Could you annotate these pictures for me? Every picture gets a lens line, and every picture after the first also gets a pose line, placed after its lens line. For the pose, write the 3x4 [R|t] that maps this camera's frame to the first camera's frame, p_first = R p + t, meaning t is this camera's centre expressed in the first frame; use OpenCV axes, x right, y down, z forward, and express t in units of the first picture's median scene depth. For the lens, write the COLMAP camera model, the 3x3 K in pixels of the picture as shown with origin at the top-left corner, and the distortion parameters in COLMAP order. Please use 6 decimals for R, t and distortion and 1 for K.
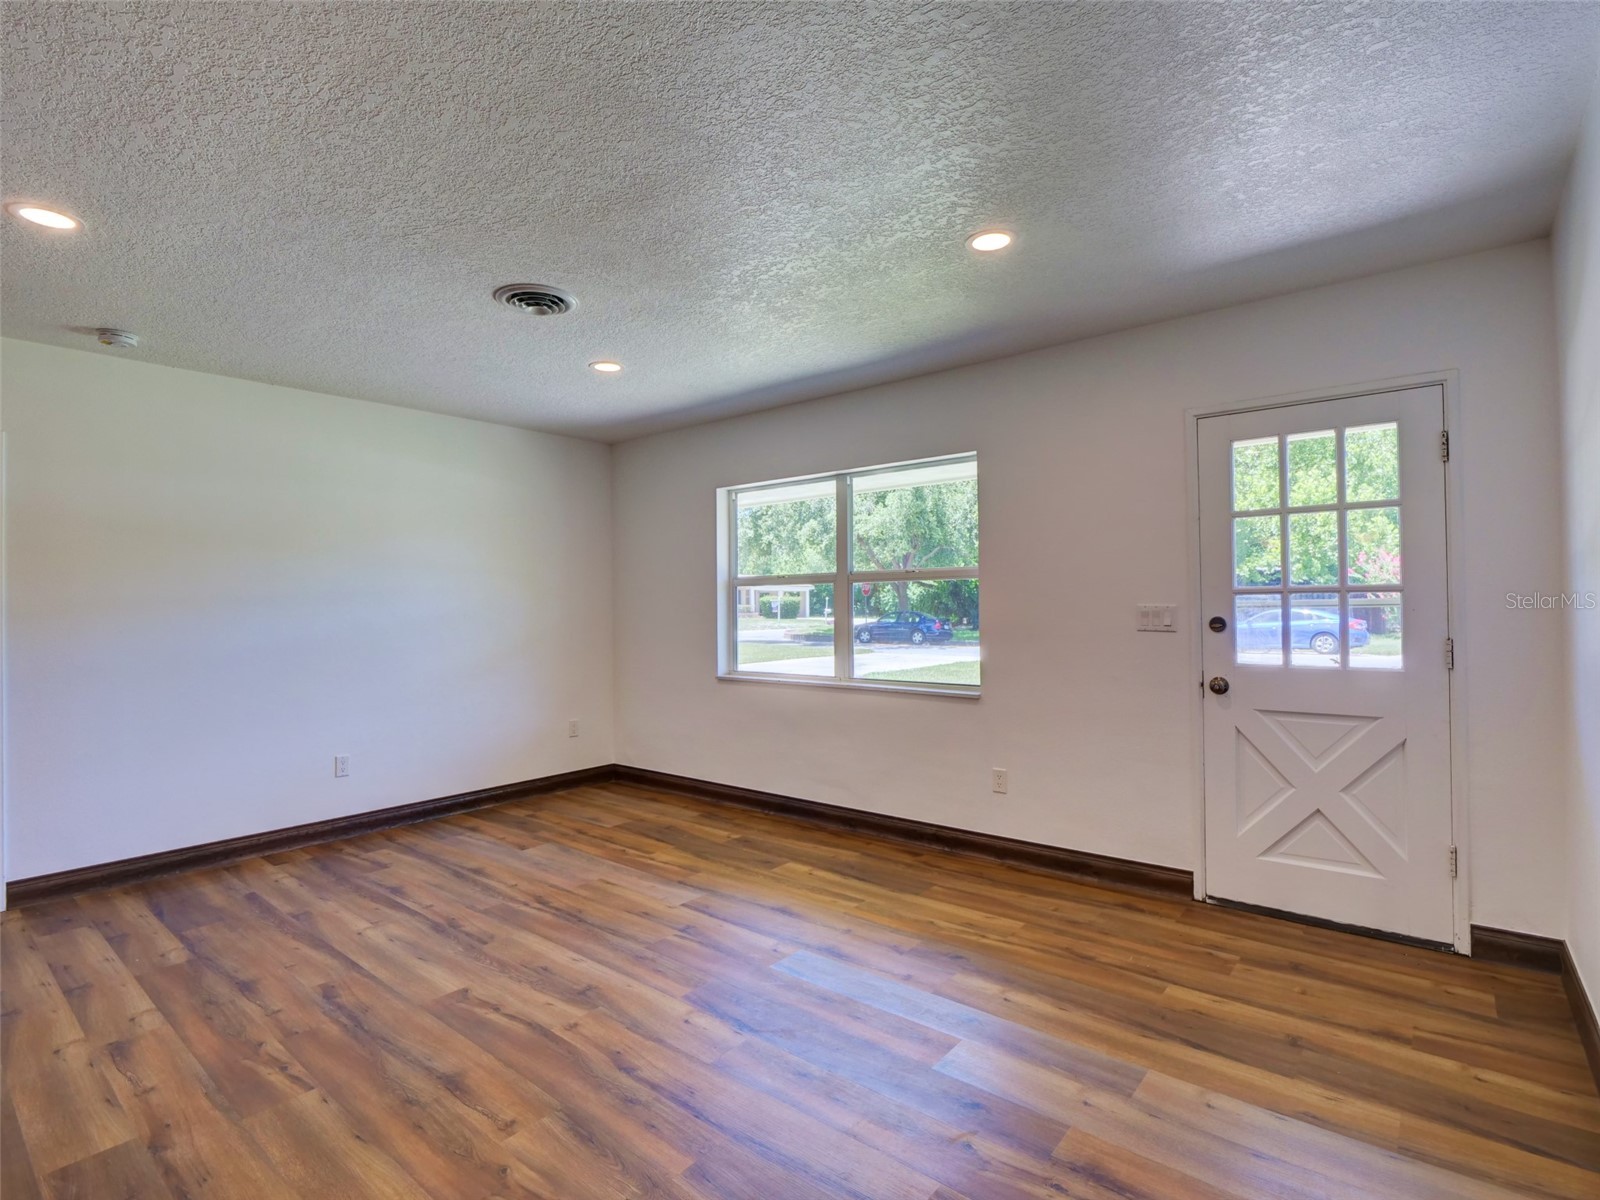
lens RADIAL K [[782.8, 0, 797.8], [0, 782.8, 599.4], [0, 0, 1]] dist [-0.008047, -0.001737]
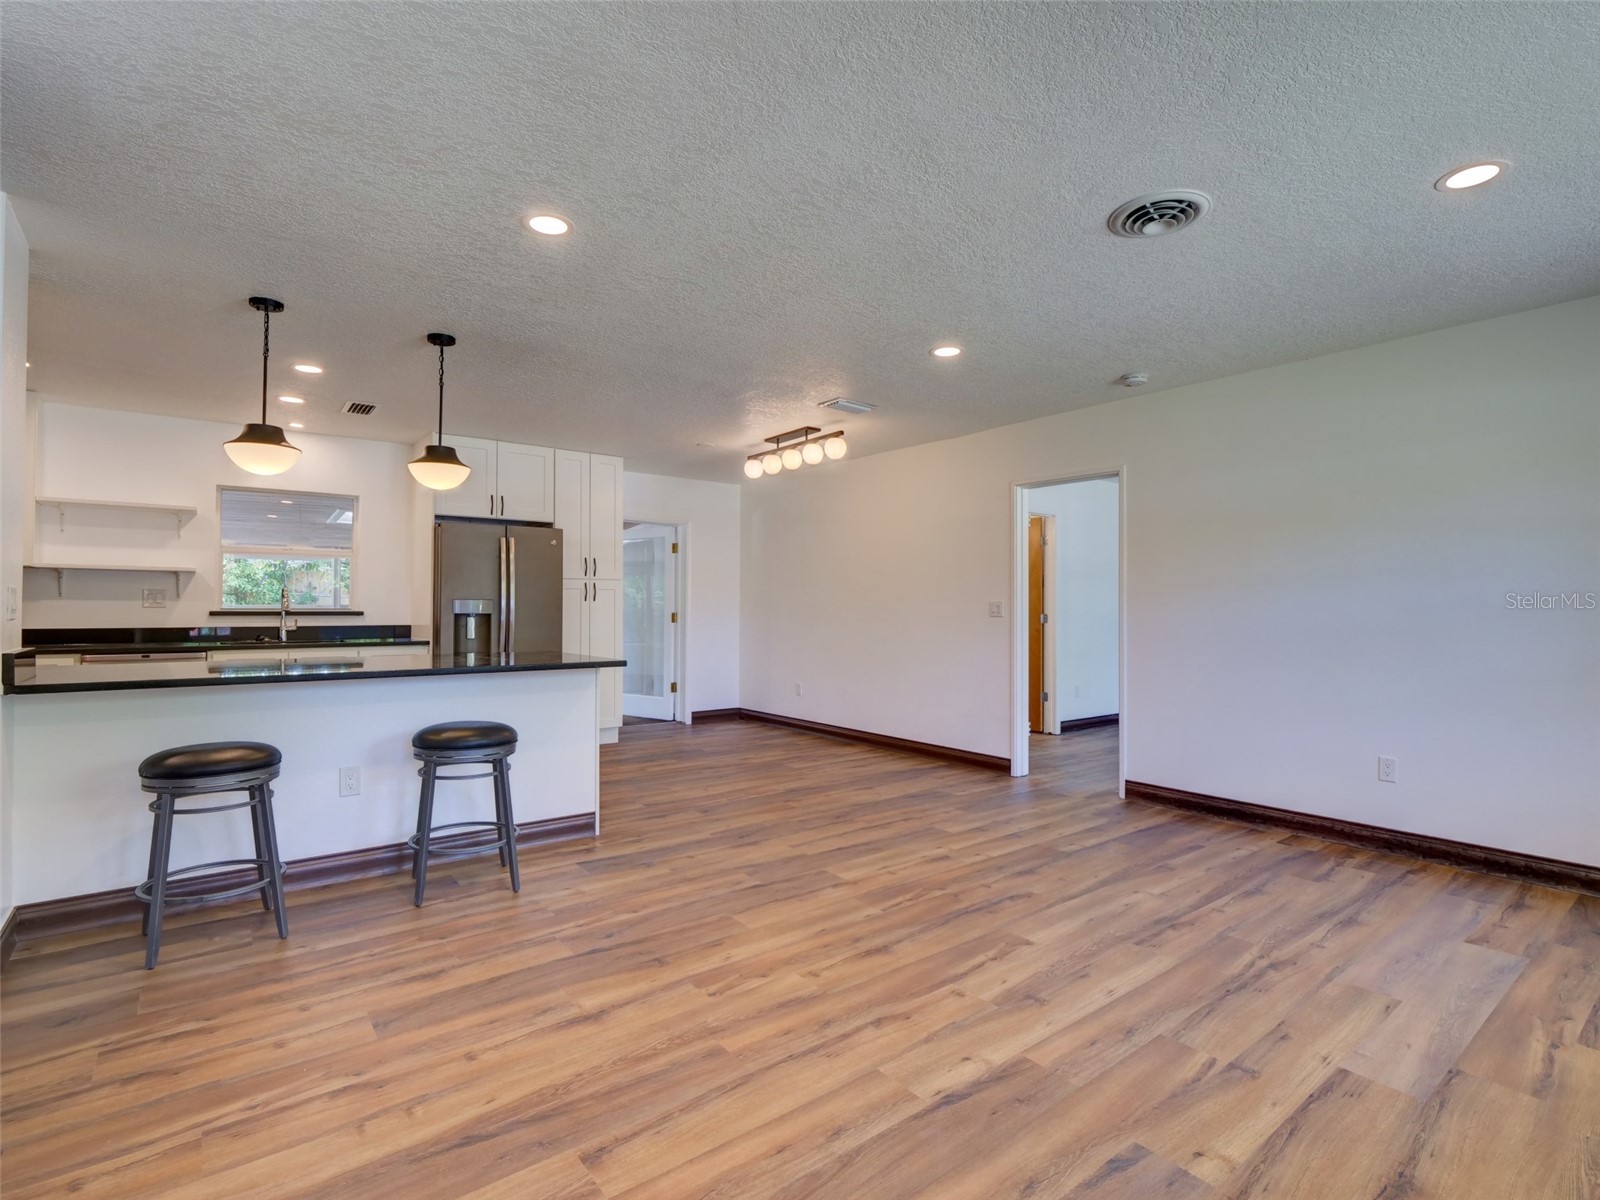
lens RADIAL K [[782.8, 0, 797.8], [0, 782.8, 599.4], [0, 0, 1]] dist [-0.008047, -0.001737]
pose [[-0.217811, 0.001297, -0.975990, 0.558190], [0.007004, 0.999975, -0.000235, 0.030160], [0.975966, -0.006887, -0.217814, 0.775780]]
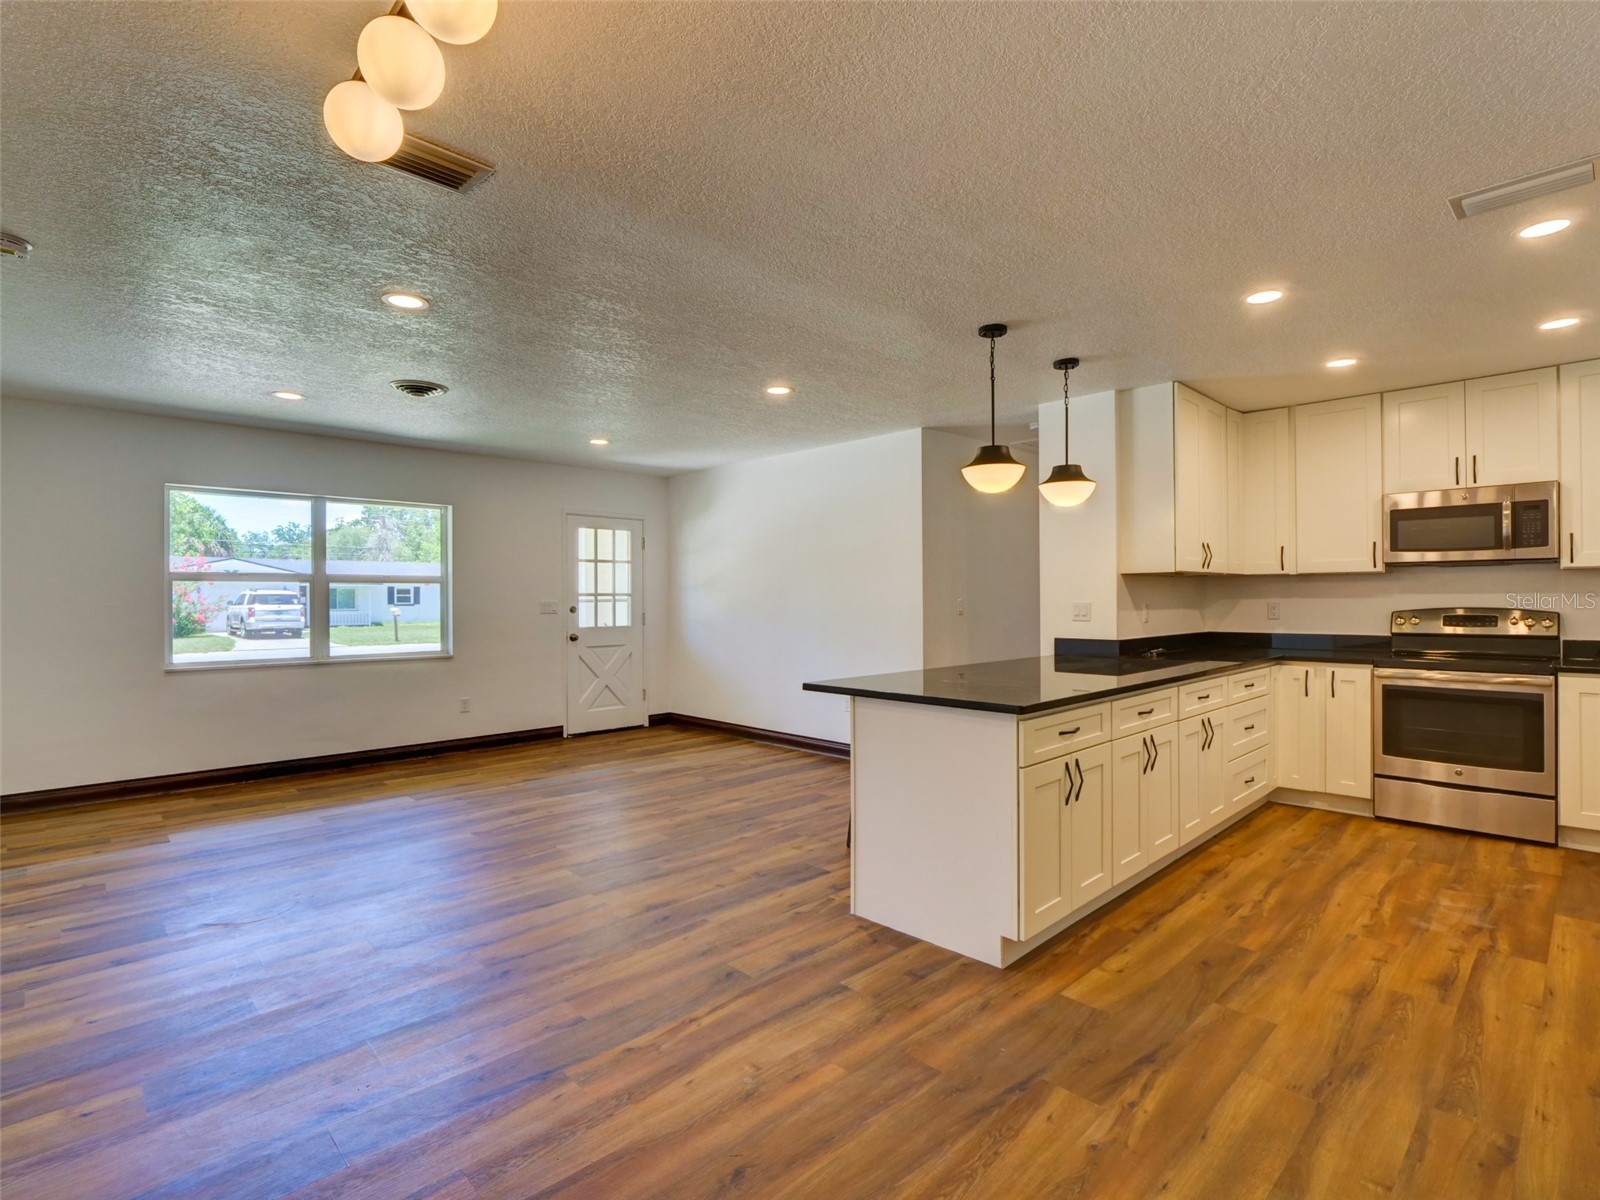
lens RADIAL K [[782.8, 0, 797.8], [0, 782.8, 599.4], [0, 0, 1]] dist [-0.008047, -0.001737]
pose [[0.114764, 0.010684, 0.993335, -1.647757], [-0.005013, 0.999936, -0.010176, 0.023766], [-0.993380, -0.003812, 0.114810, 0.123412]]
